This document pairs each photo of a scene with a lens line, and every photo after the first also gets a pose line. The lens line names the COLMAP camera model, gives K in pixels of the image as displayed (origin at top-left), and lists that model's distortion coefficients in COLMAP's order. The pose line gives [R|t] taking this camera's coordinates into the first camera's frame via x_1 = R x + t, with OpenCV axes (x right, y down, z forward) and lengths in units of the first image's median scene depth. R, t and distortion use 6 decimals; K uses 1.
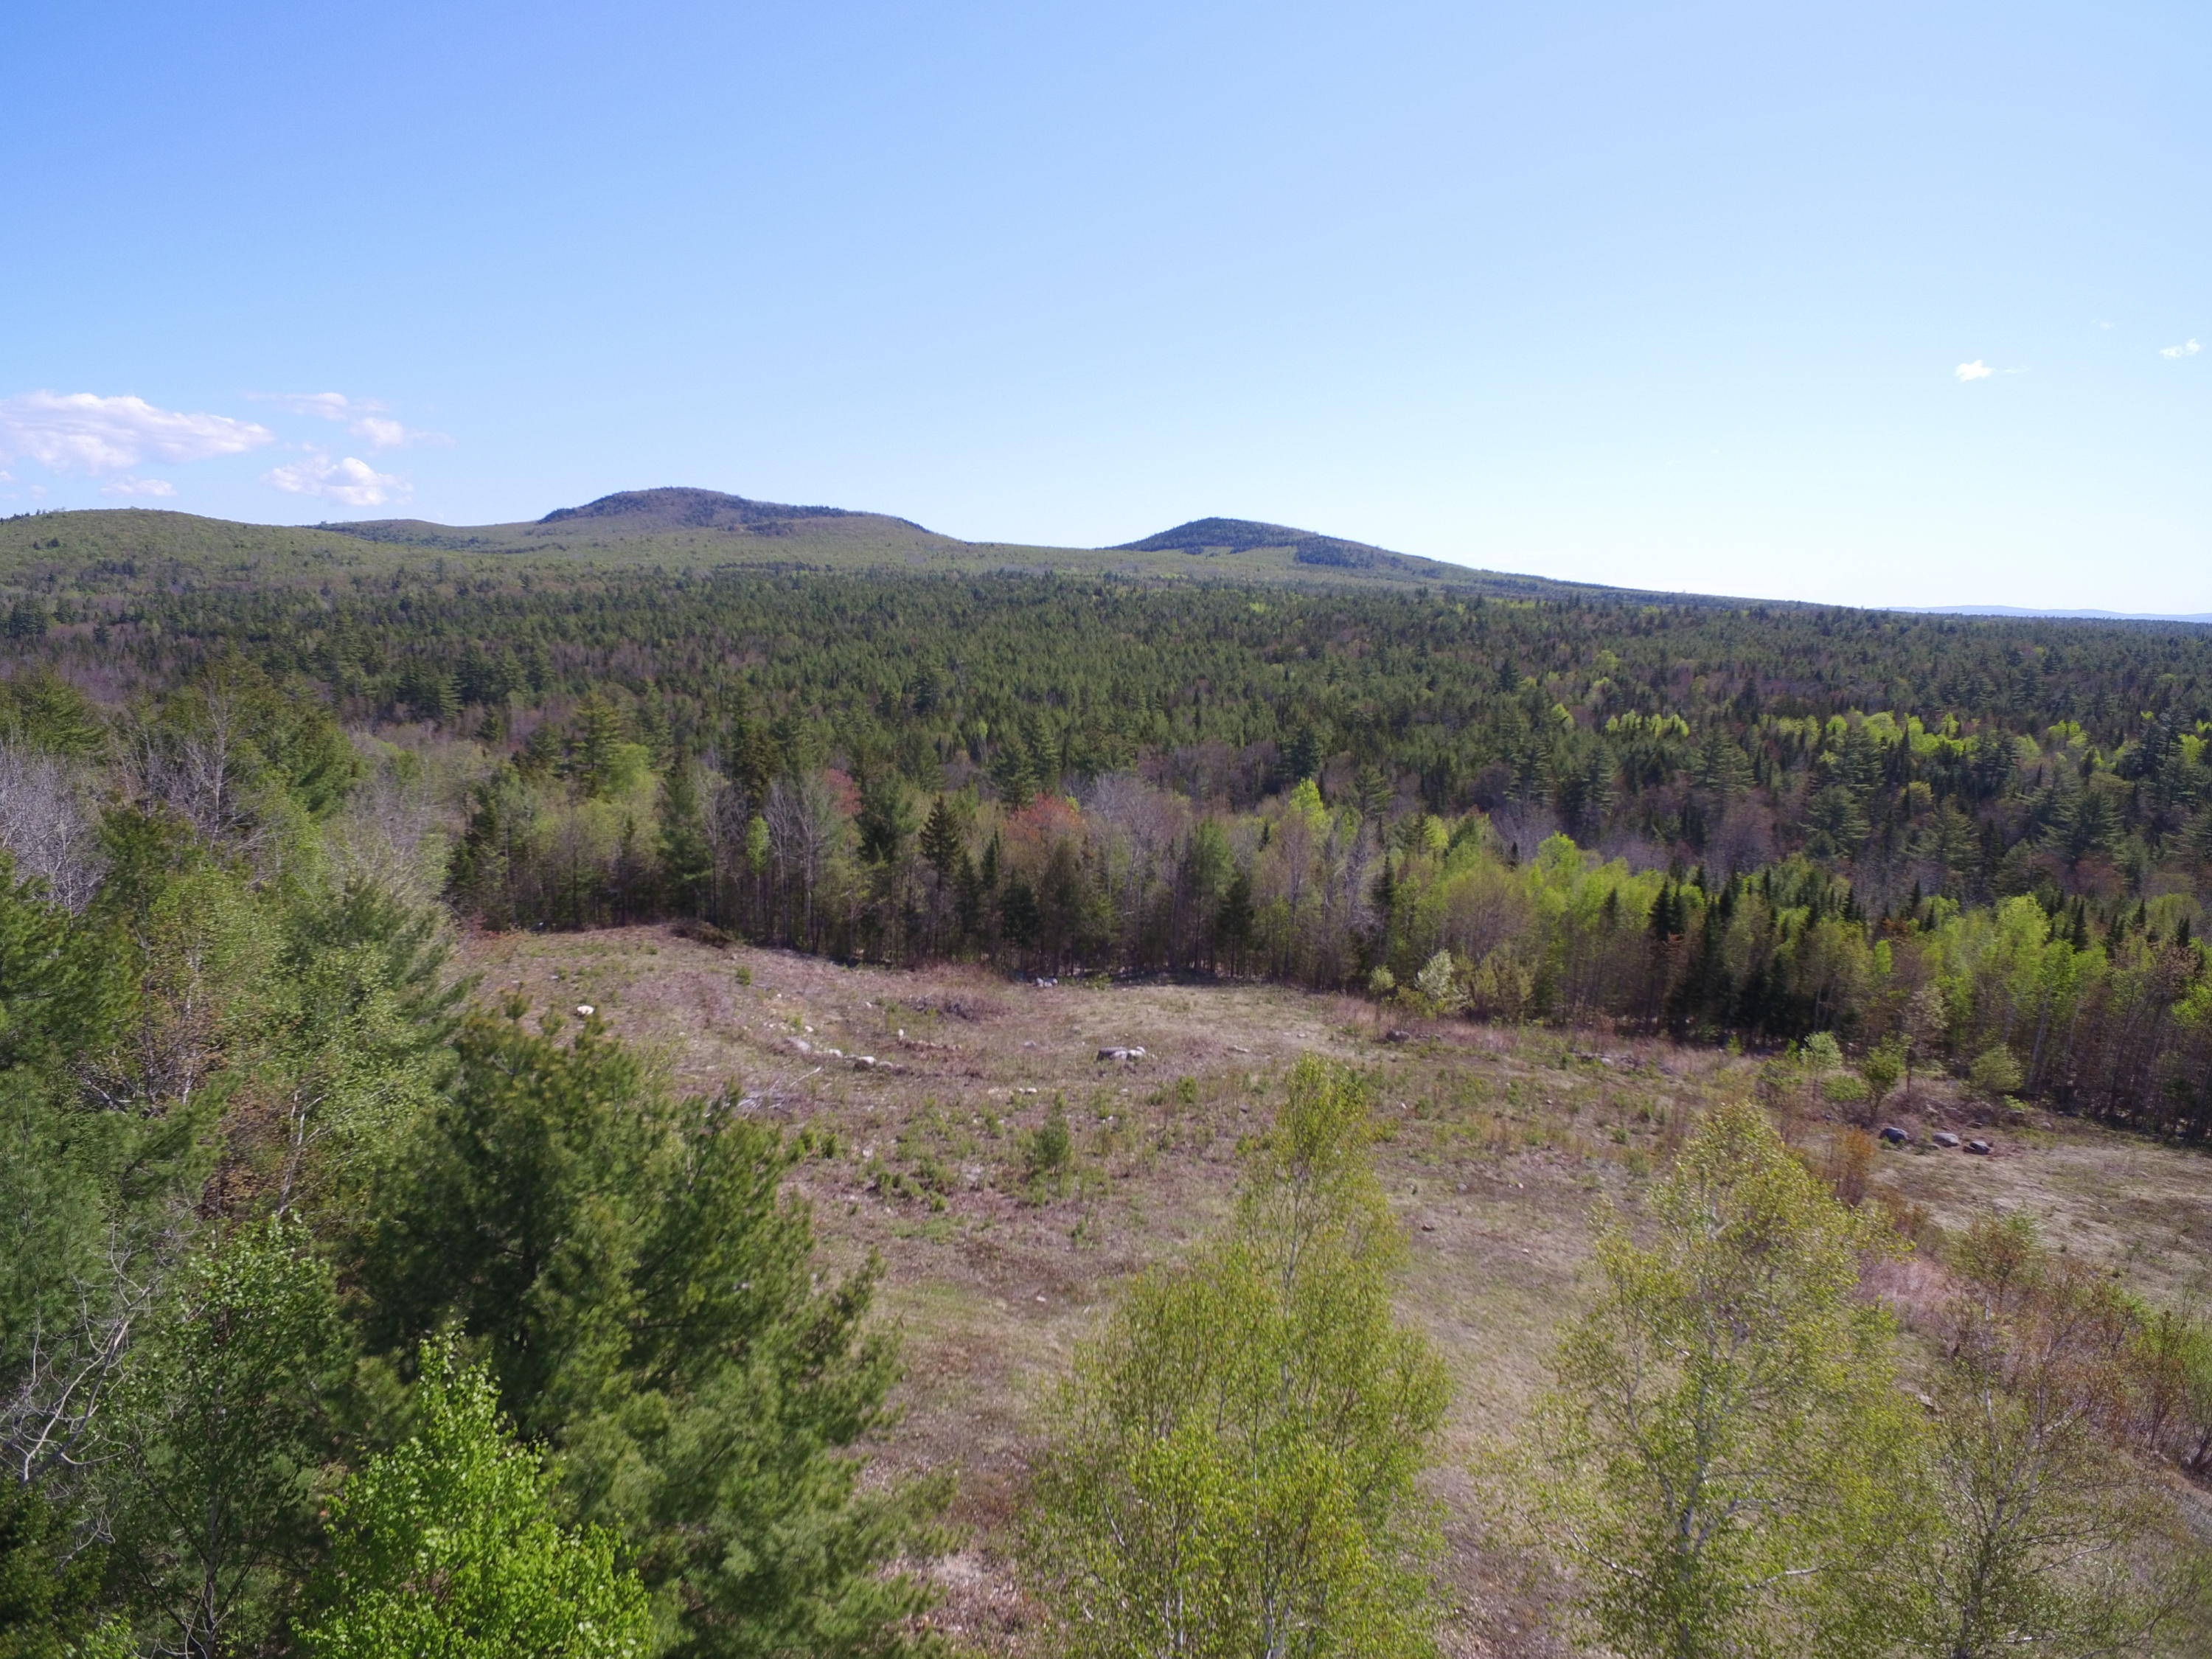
lens RADIAL K [[1272.1, 0, 1106.0], [0, 1272.1, 809.9], [0, 0, 1]] dist [0.001183, 0.001129]
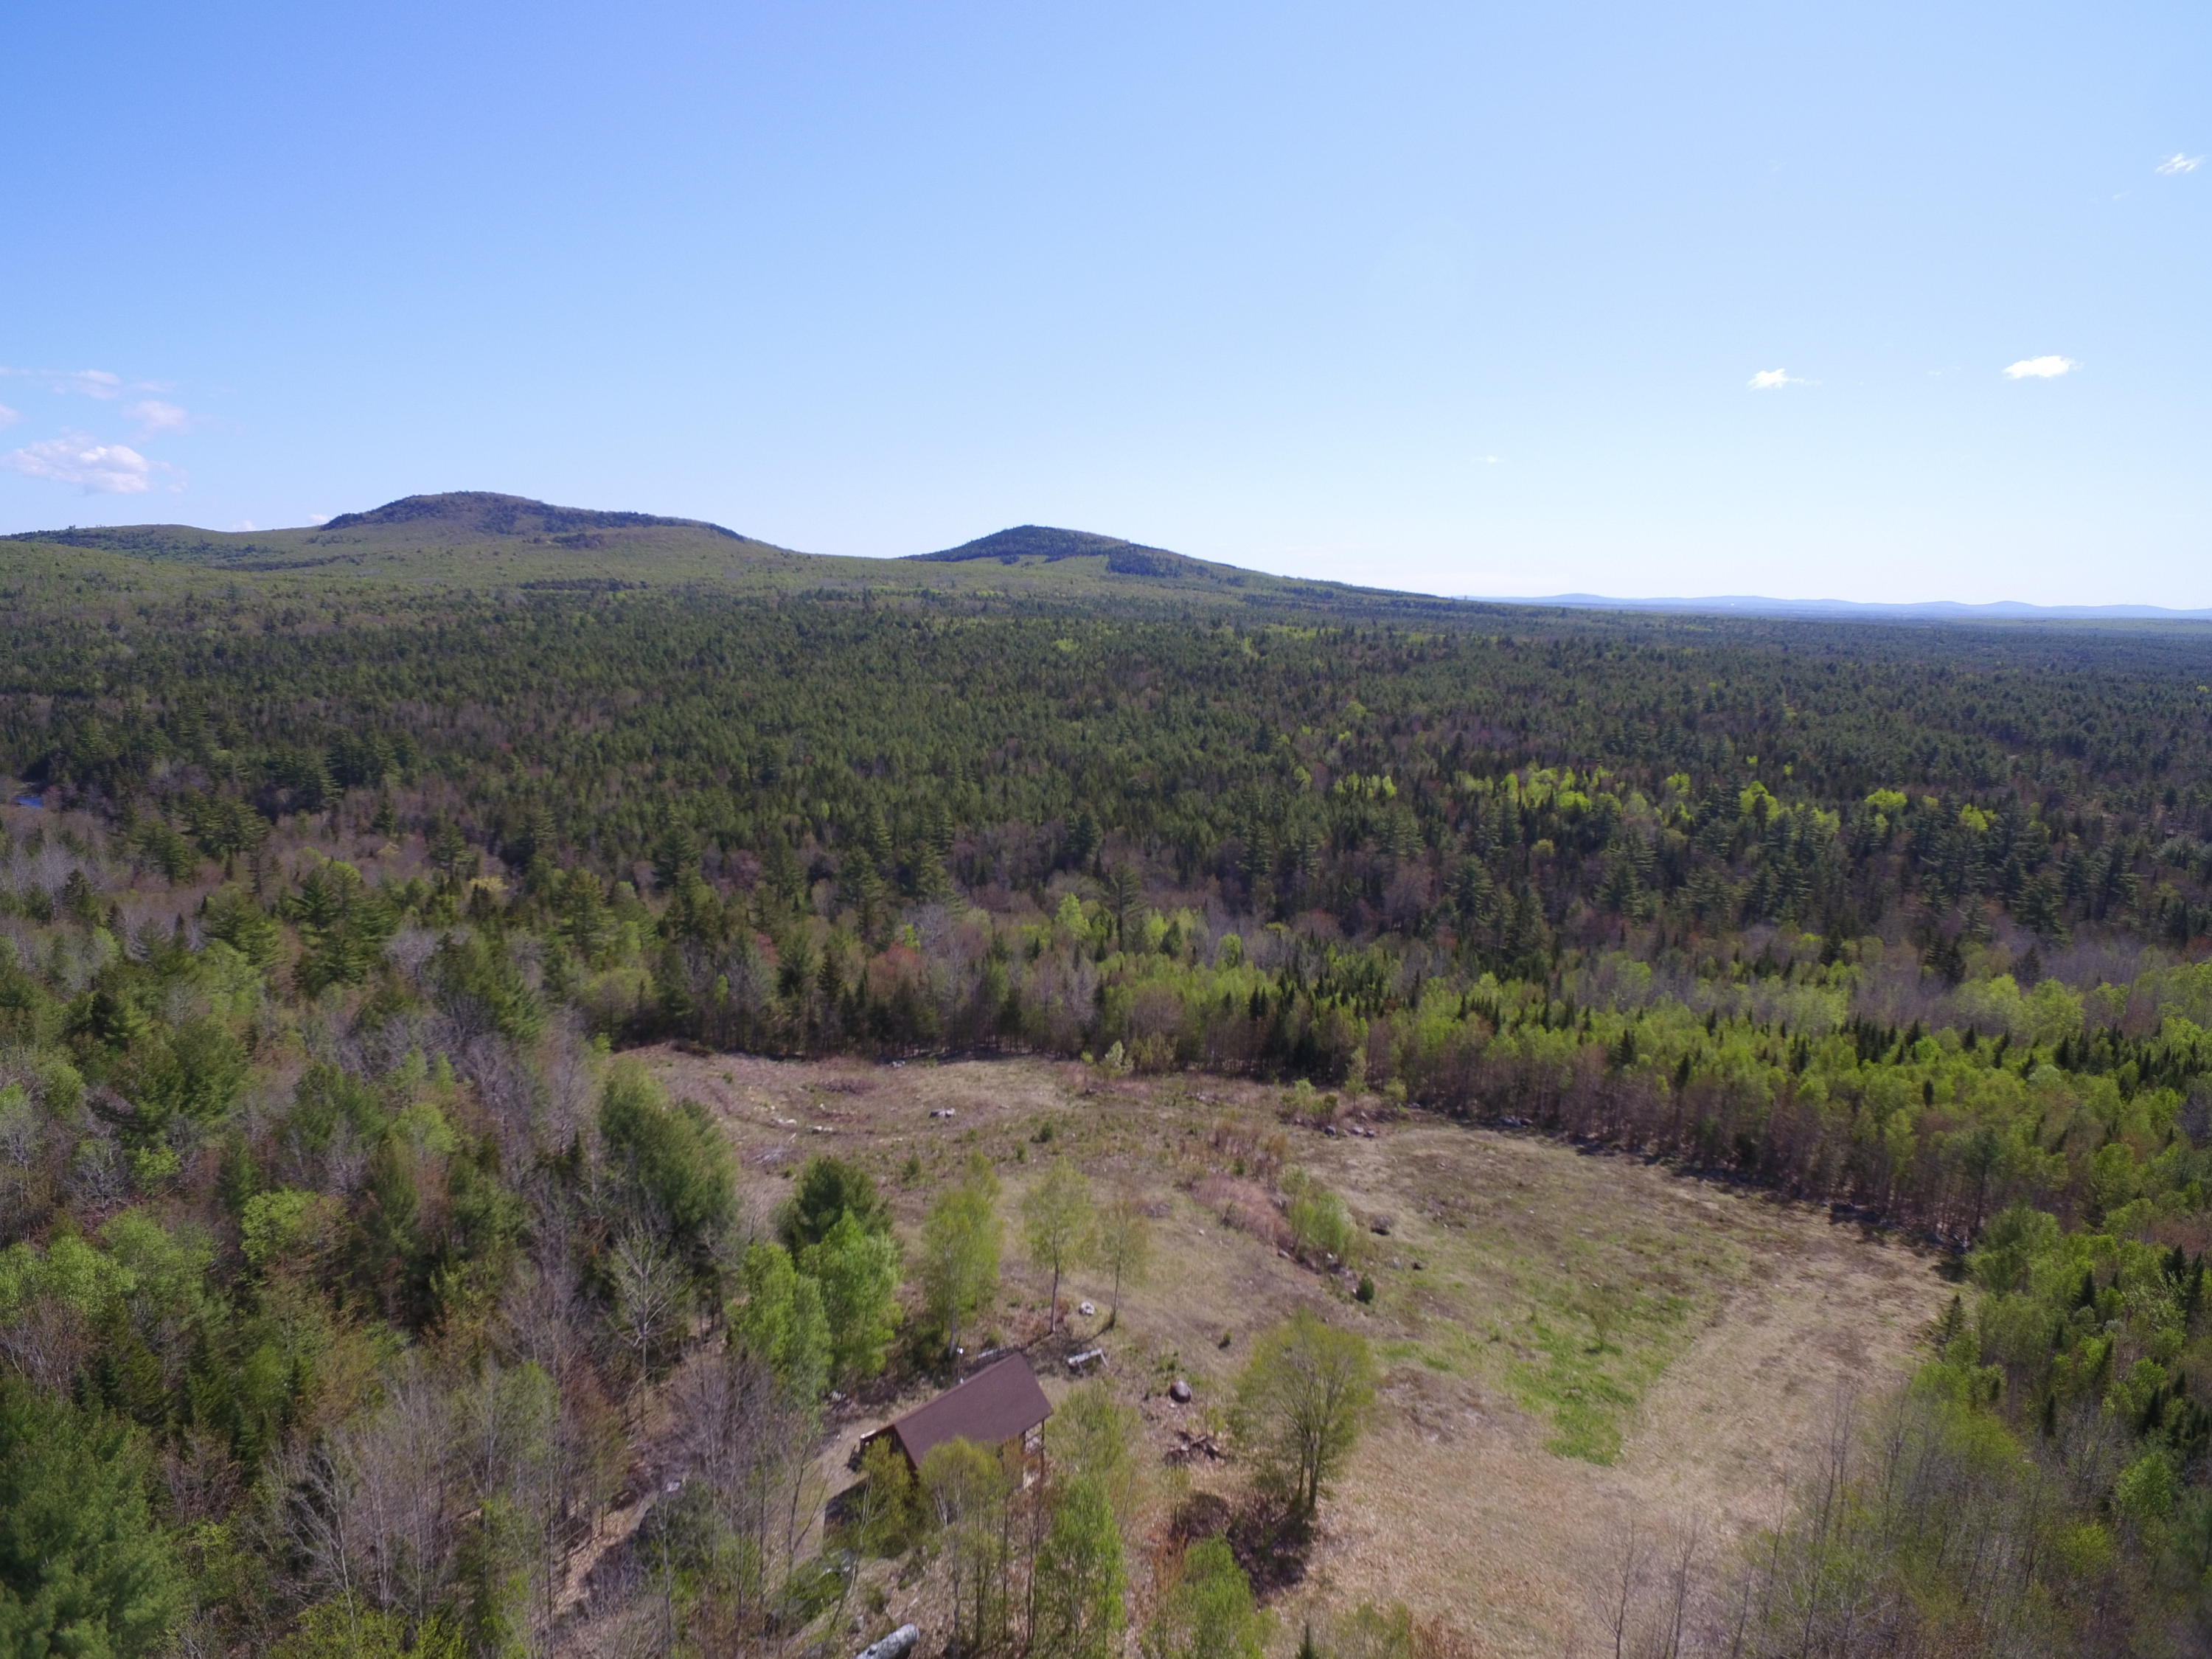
lens RADIAL K [[1294.0, 0, 1108.0], [0, 1294.0, 789.4], [0, 0, 1]] dist [-0.000612, 0.001625]
pose [[0.990264, -0.025192, 0.136905, 0.002863], [0.025909, 0.999658, -0.003458, -0.200575], [-0.136771, 0.006972, 0.990578, -0.690249]]
